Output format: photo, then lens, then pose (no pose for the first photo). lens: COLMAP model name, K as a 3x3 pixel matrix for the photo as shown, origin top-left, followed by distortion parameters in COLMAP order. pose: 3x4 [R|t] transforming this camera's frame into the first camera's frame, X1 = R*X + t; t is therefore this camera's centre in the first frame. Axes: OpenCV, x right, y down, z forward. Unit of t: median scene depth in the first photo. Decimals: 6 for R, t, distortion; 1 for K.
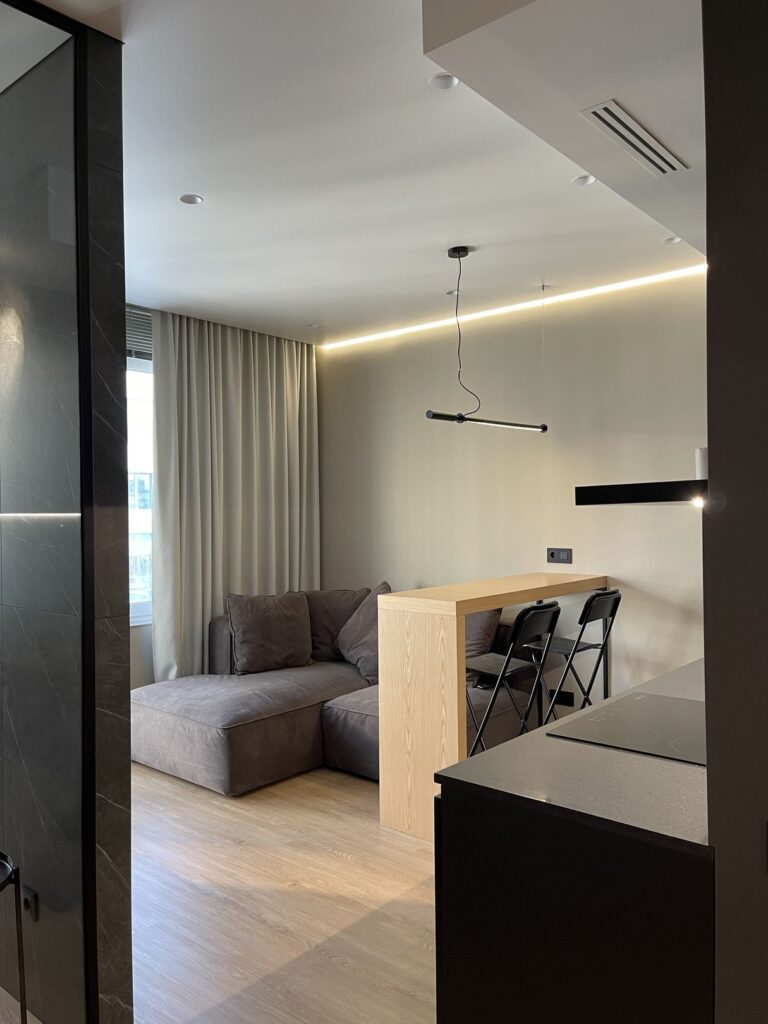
lens RADIAL K [[779.7, 0, 378.6], [0, 779.7, 508.4], [0, 0, 1]] dist [0.059806, -0.068022]
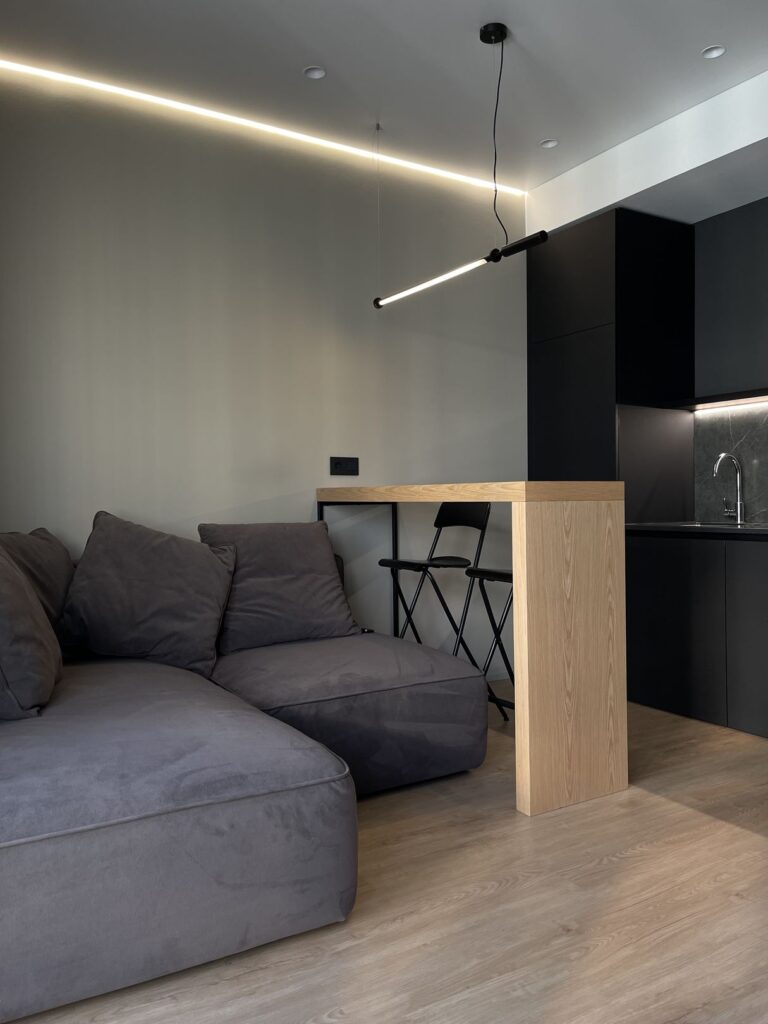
lens RADIAL K [[779.7, 0, 381.6], [0, 779.7, 512.6], [0, 0, 1]] dist [0.059806, -0.068022]
pose [[0.300788, -0.004259, 0.953682, -0.657942], [0.001981, 0.999991, 0.003841, 0.130014], [-0.953689, 0.000734, 0.300793, 0.879135]]
